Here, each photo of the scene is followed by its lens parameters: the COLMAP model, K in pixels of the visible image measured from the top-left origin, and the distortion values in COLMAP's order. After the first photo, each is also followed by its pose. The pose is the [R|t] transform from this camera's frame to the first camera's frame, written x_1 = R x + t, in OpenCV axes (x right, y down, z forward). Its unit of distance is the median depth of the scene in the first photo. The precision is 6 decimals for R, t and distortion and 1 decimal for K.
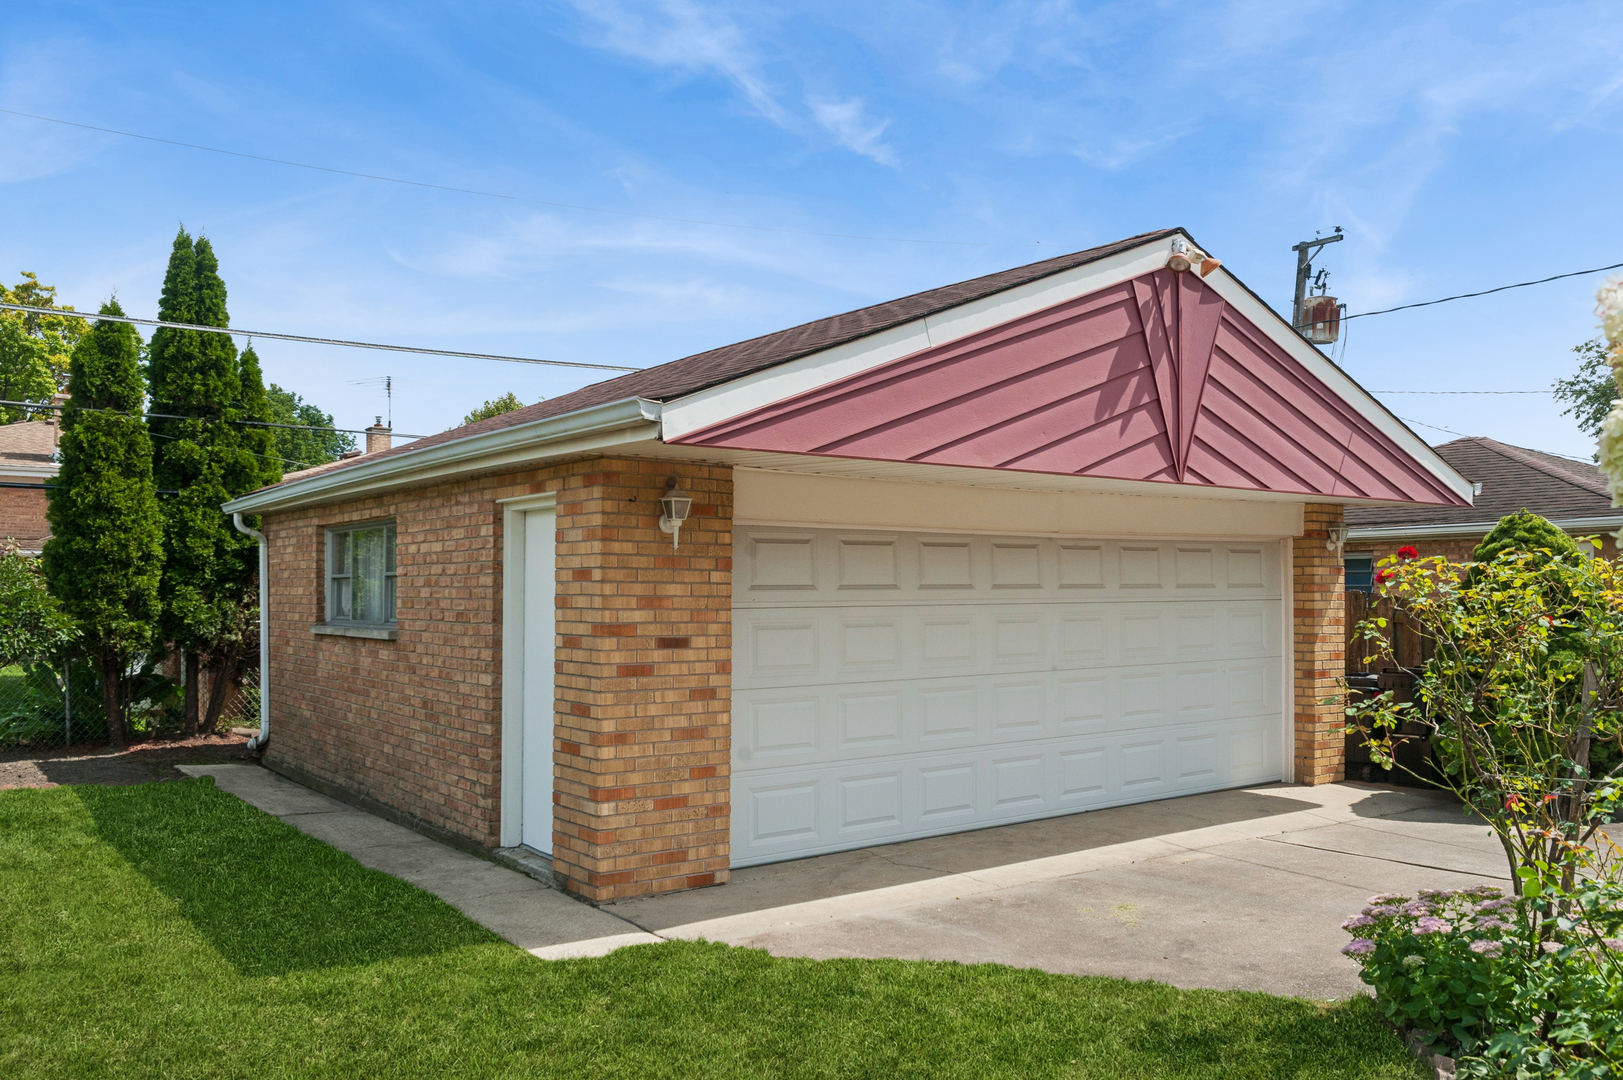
lens RADIAL K [[1281.4, 0, 813.7], [0, 1281.4, 583.0], [0, 0, 1]] dist [-0.023669, 0.009809]
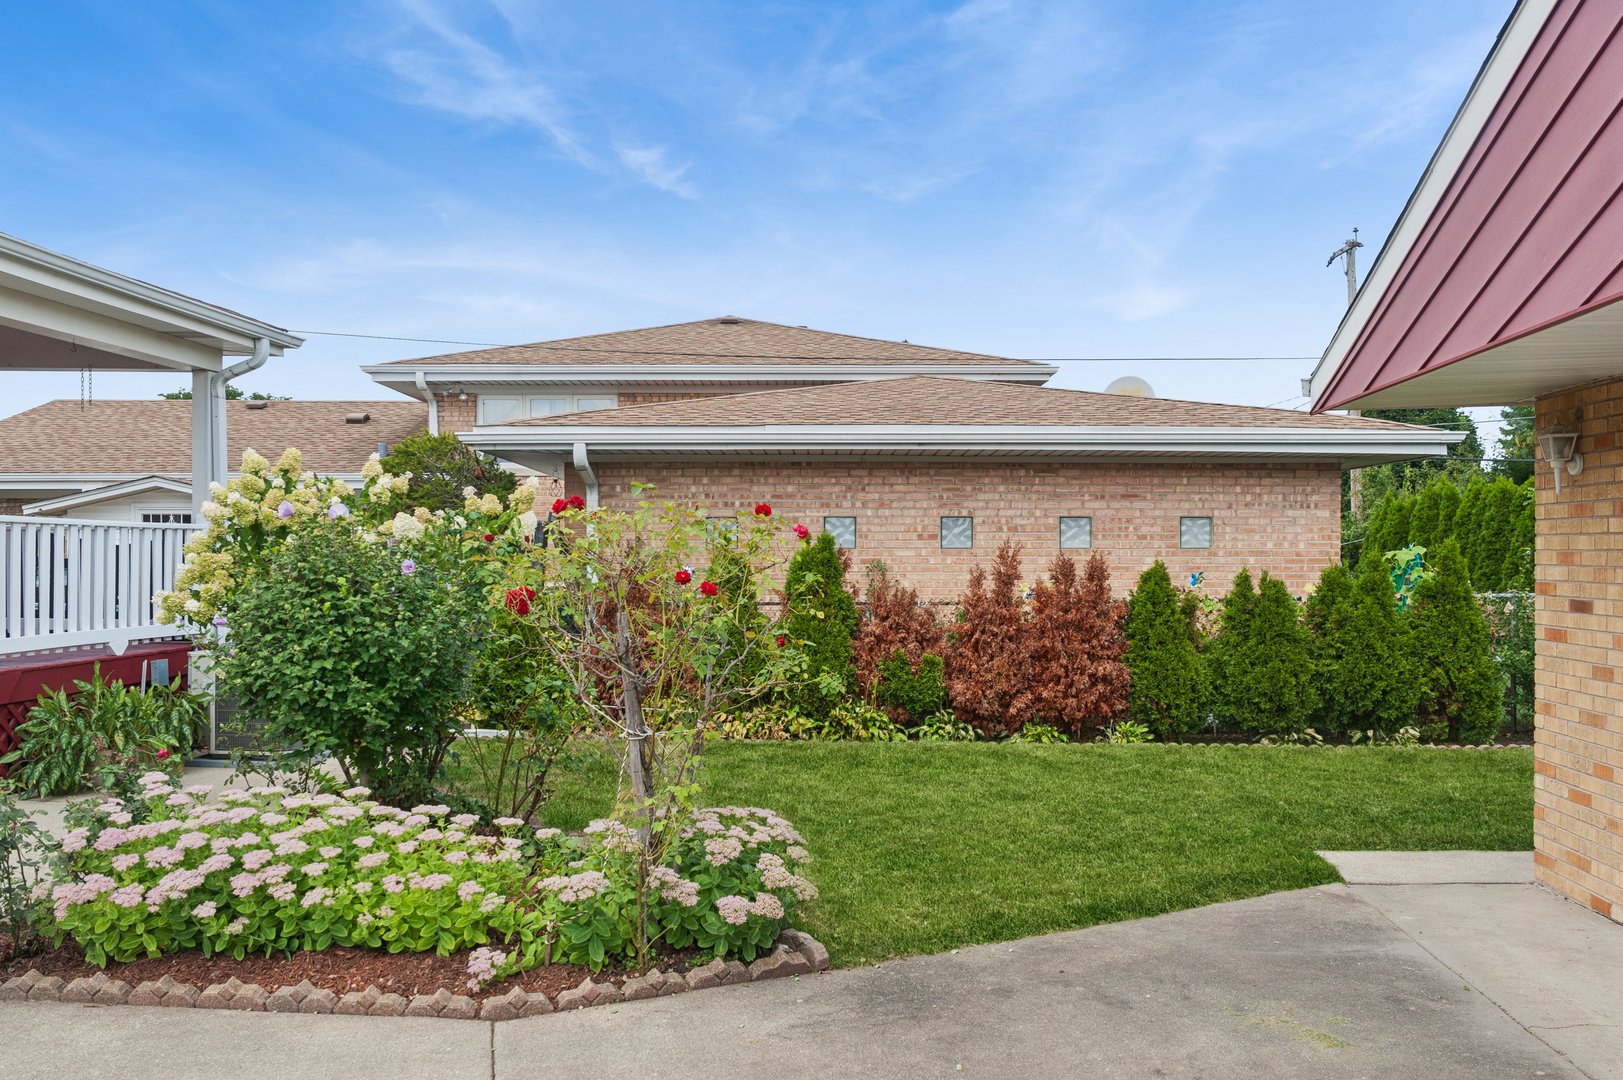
lens RADIAL K [[1345.4, 0, 818.1], [0, 1345.4, 577.8], [0, 0, 1]] dist [-0.037651, 0.019034]
pose [[-0.651454, 0.010804, -0.758611, 0.769285], [0.010818, 0.999929, 0.004951, 0.016338], [0.758611, -0.004981, -0.651525, 1.047933]]
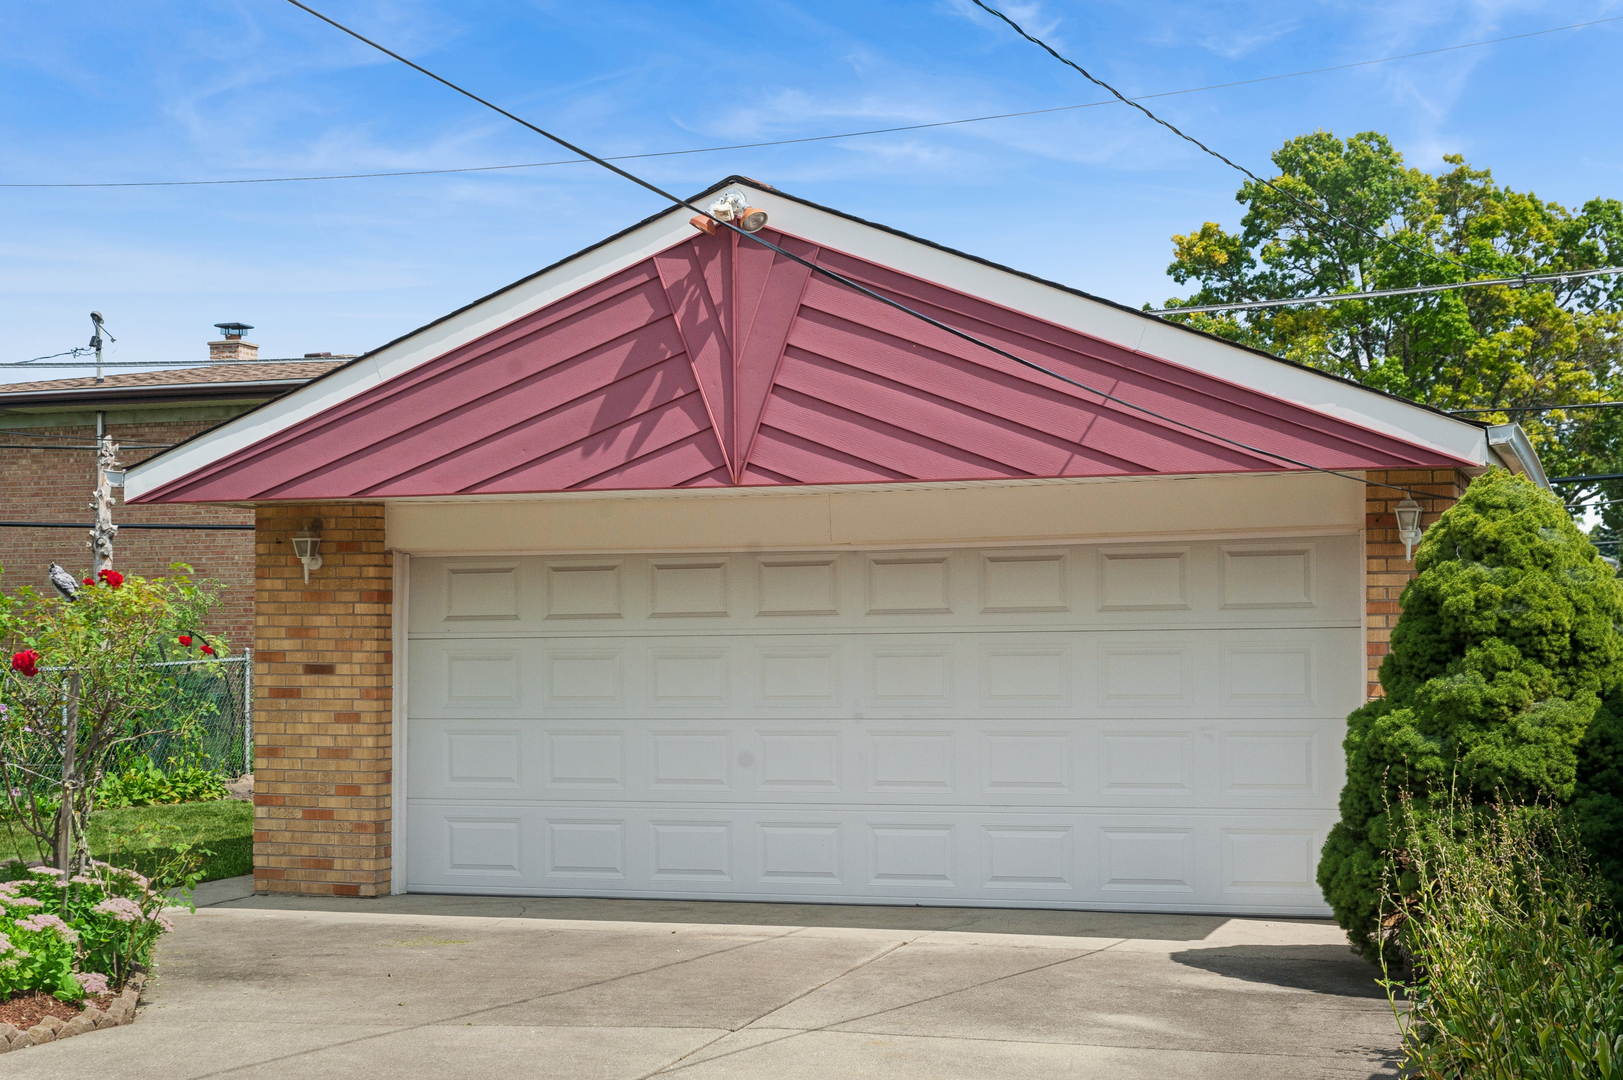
lens RADIAL K [[2374.6, 0, 841.0], [0, 2374.6, 641.0], [0, 0, 1]] dist [-0.009958, 0.102434]
pose [[0.567859, -0.002297, -0.823123, 1.608106], [0.009438, 0.999949, 0.003720, 0.016860], [0.823072, -0.009881, 0.567851, 0.186160]]
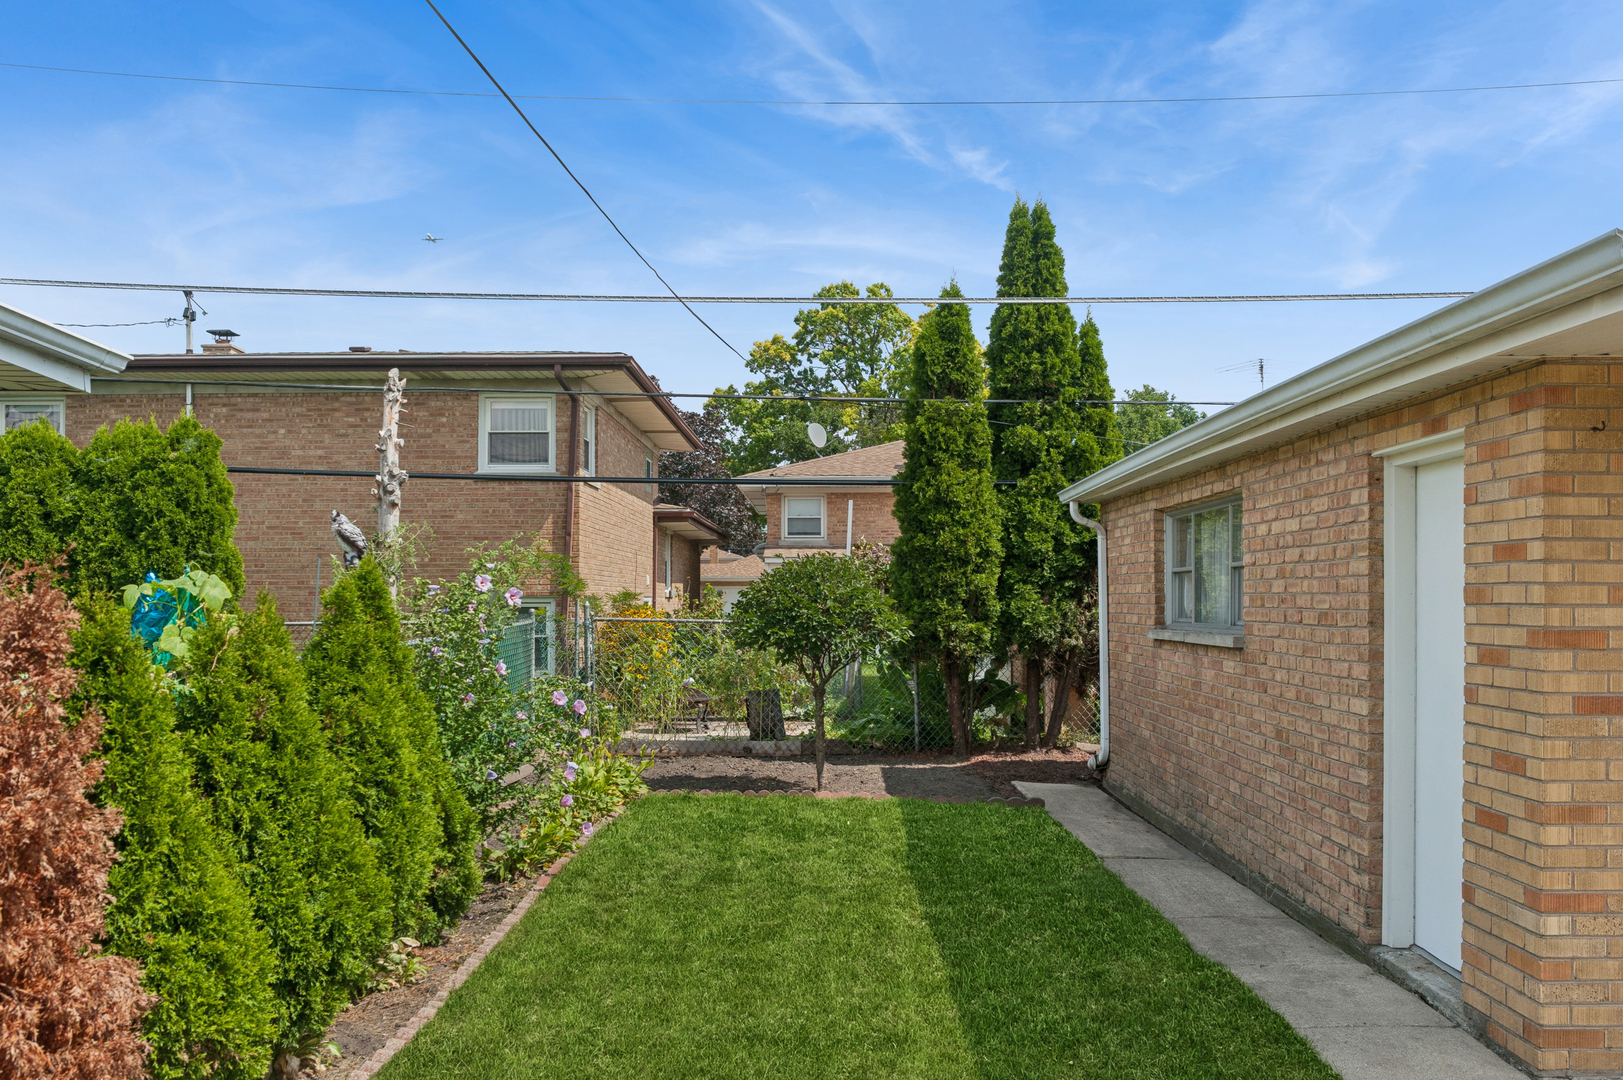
lens RADIAL K [[1345.4, 0, 818.1], [0, 1345.4, 577.8], [0, 0, 1]] dist [-0.037651, 0.019034]
pose [[0.797972, -0.009860, -0.602613, -0.047927], [0.004681, 0.999937, -0.010163, 0.010201], [0.602676, 0.005289, 0.797969, 0.225124]]
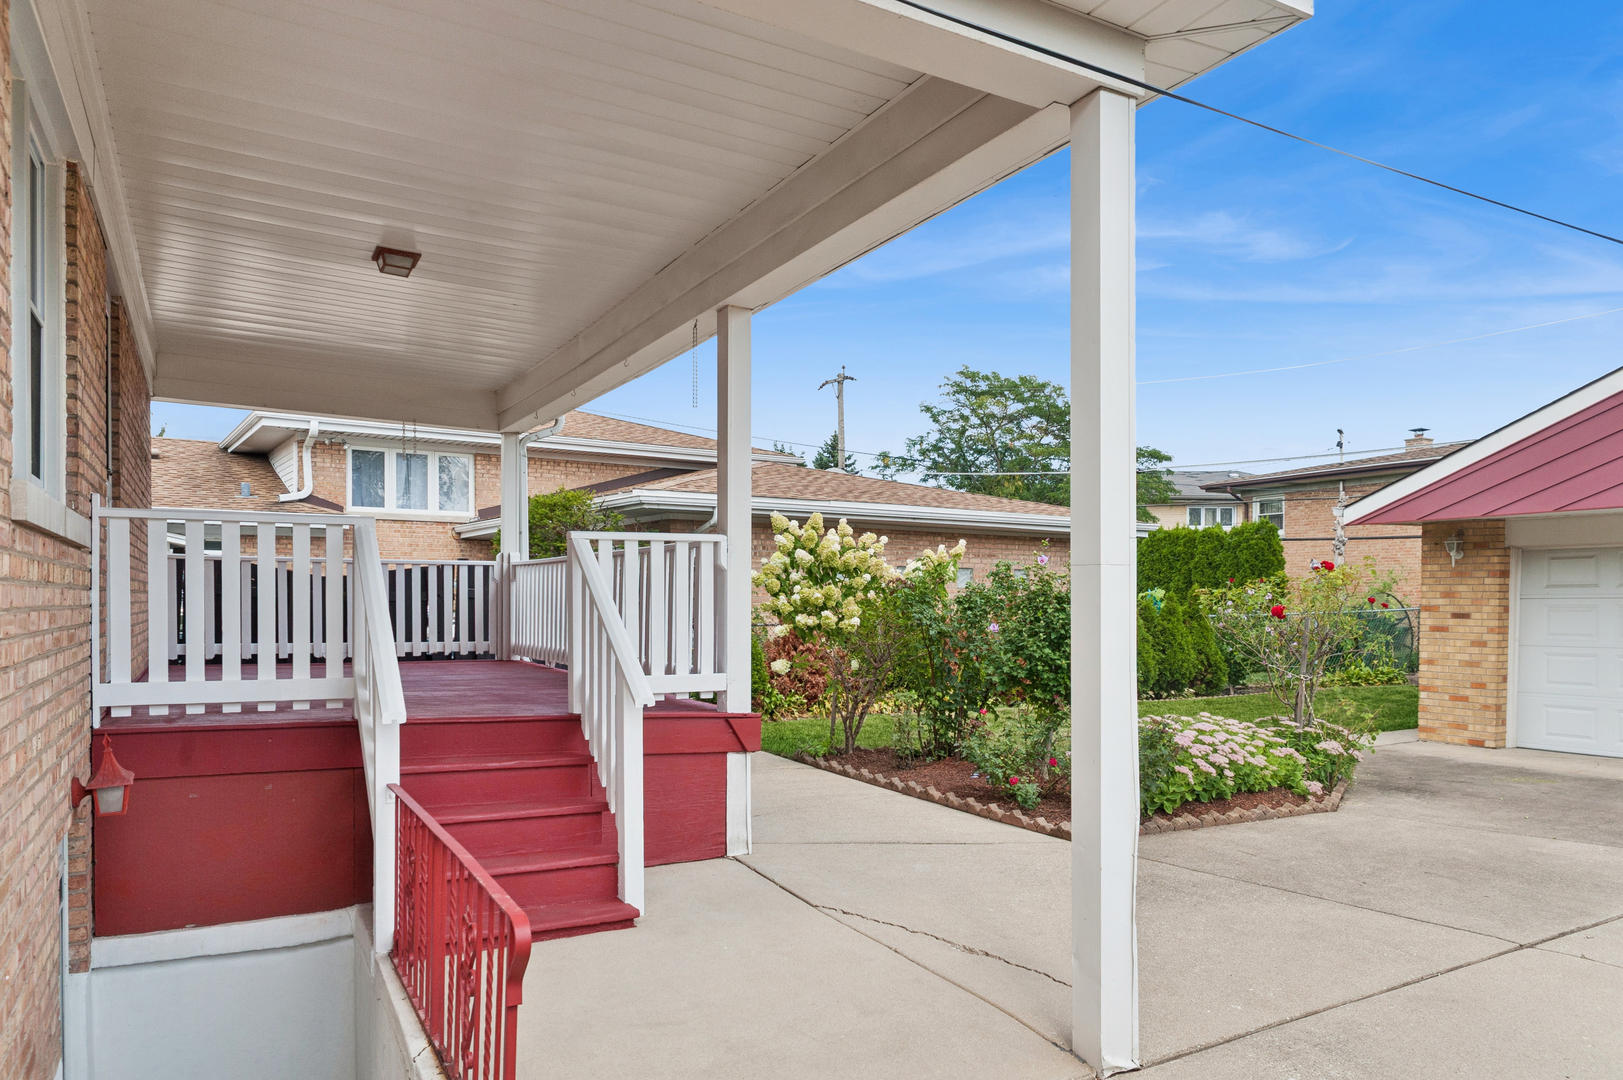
lens RADIAL K [[1133.0, 0, 816.6], [0, 1133.0, 621.2], [0, 0, 1]] dist [0.001816, -0.004883]
pose [[-0.136255, 0.018978, -0.990492, 1.511908], [0.007888, 0.999806, 0.018071, 0.014422], [0.990642, -0.005351, -0.136378, 0.238995]]
